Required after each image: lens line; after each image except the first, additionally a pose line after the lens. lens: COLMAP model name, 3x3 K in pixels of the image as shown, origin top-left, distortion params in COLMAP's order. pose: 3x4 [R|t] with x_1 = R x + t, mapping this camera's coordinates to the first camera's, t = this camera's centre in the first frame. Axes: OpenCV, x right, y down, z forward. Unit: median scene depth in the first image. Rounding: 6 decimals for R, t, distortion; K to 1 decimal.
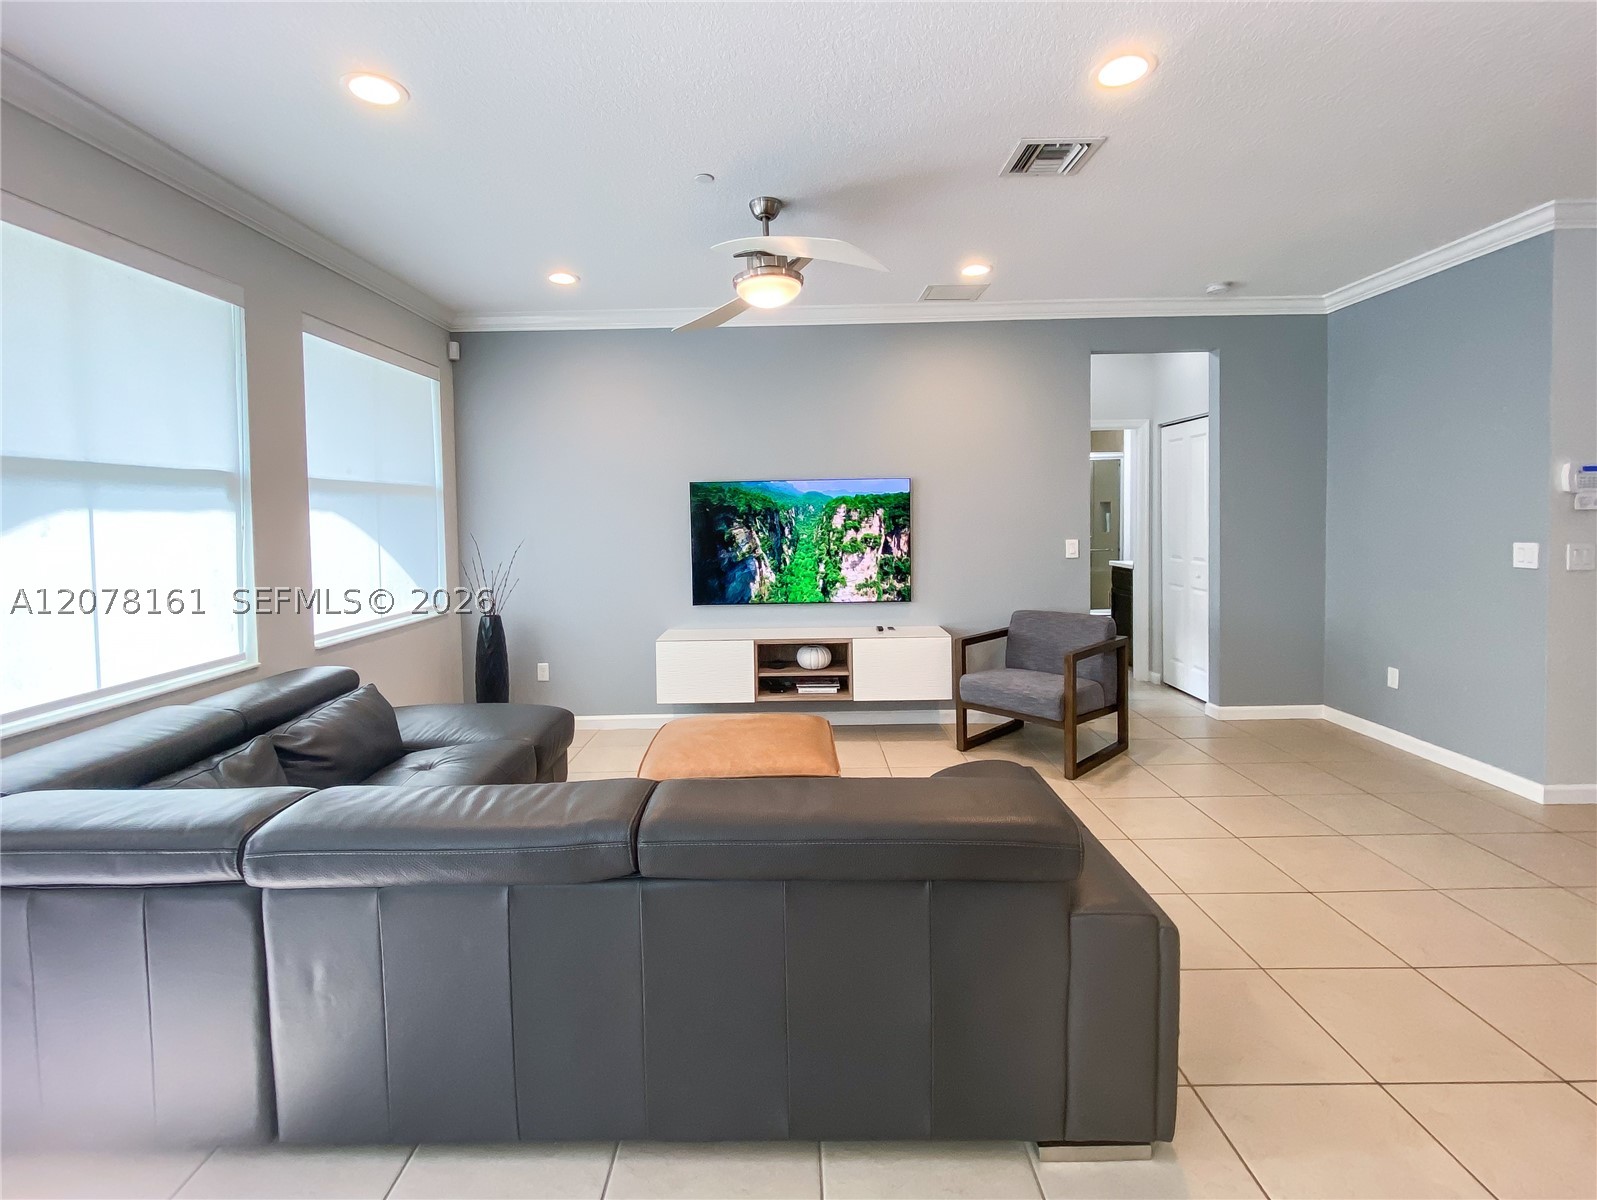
lens RADIAL K [[811.3, 0, 795.7], [0, 811.3, 555.5], [0, 0, 1]] dist [-0.000435, 0.002158]
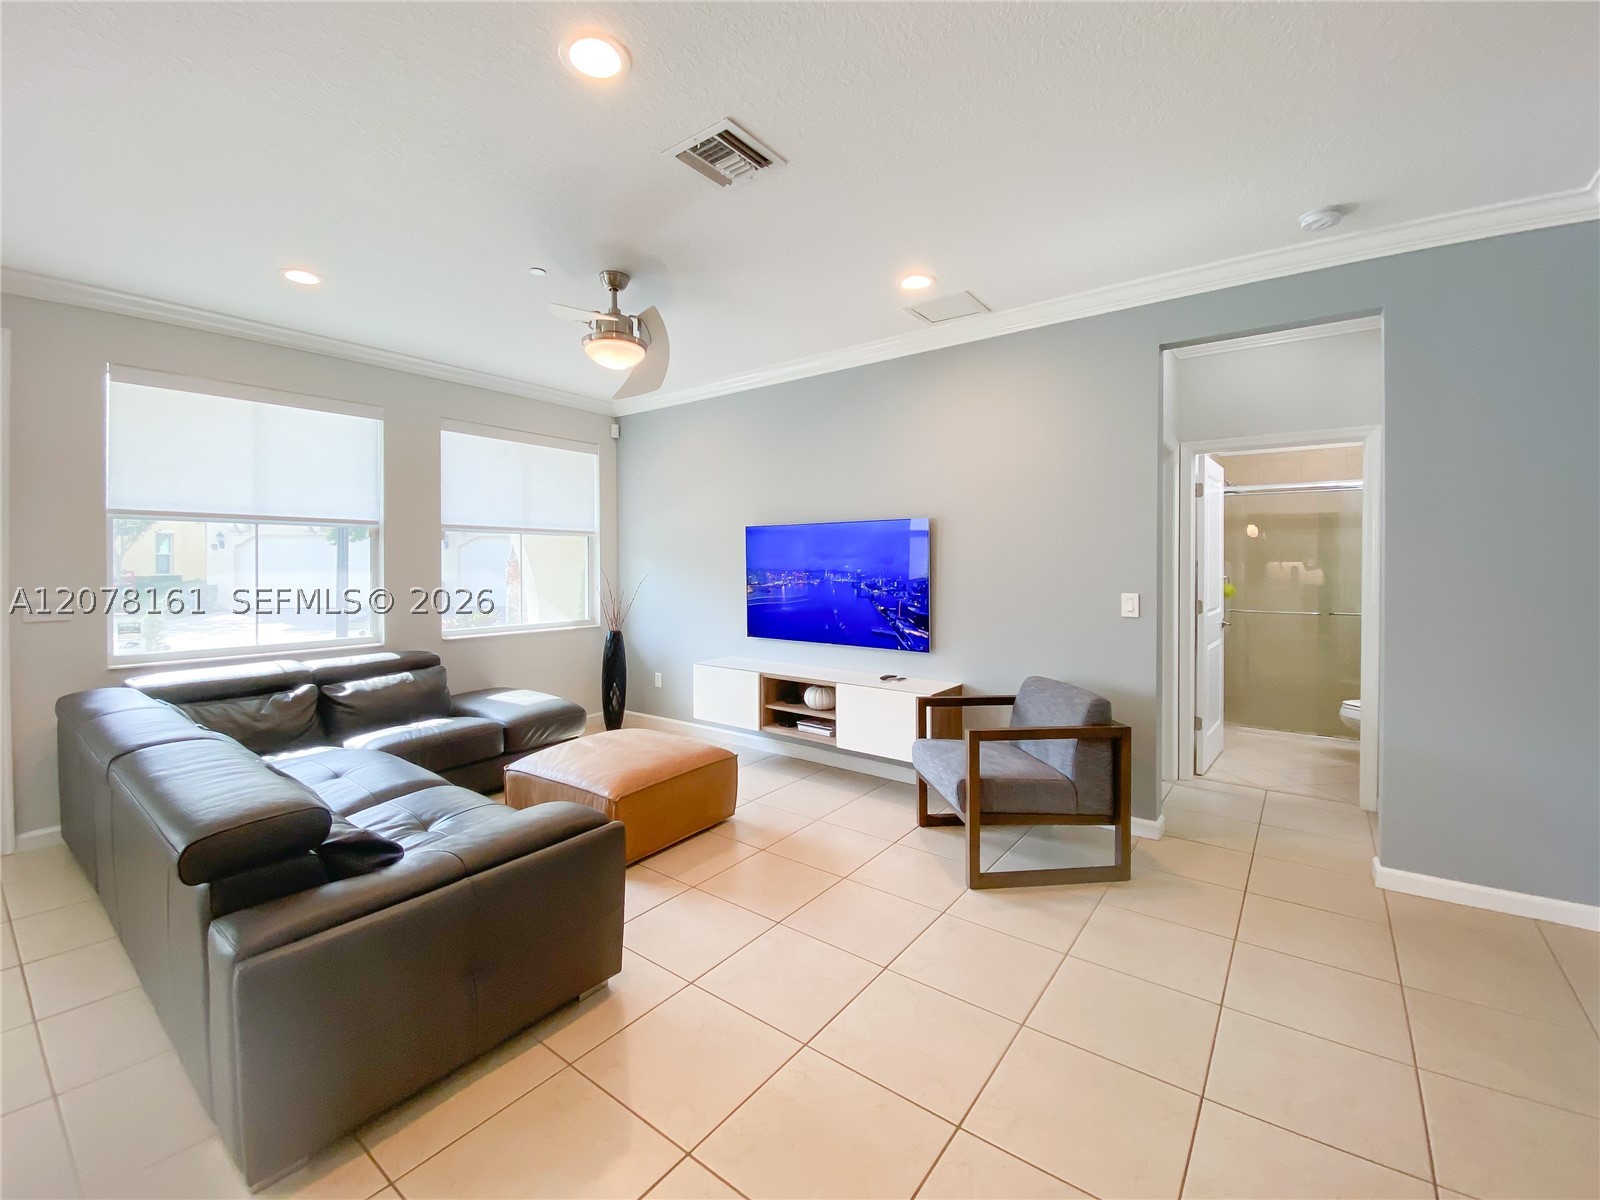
lens RADIAL K [[717.8, 0, 799.4], [0, 717.8, 575.3], [0, 0, 1]] dist [0.017962, -0.017664]
pose [[0.769701, 0.028384, -0.637773, 0.584452], [-0.048290, 0.998738, -0.013831, -0.013373], [0.636576, 0.041444, 0.770100, 0.295883]]
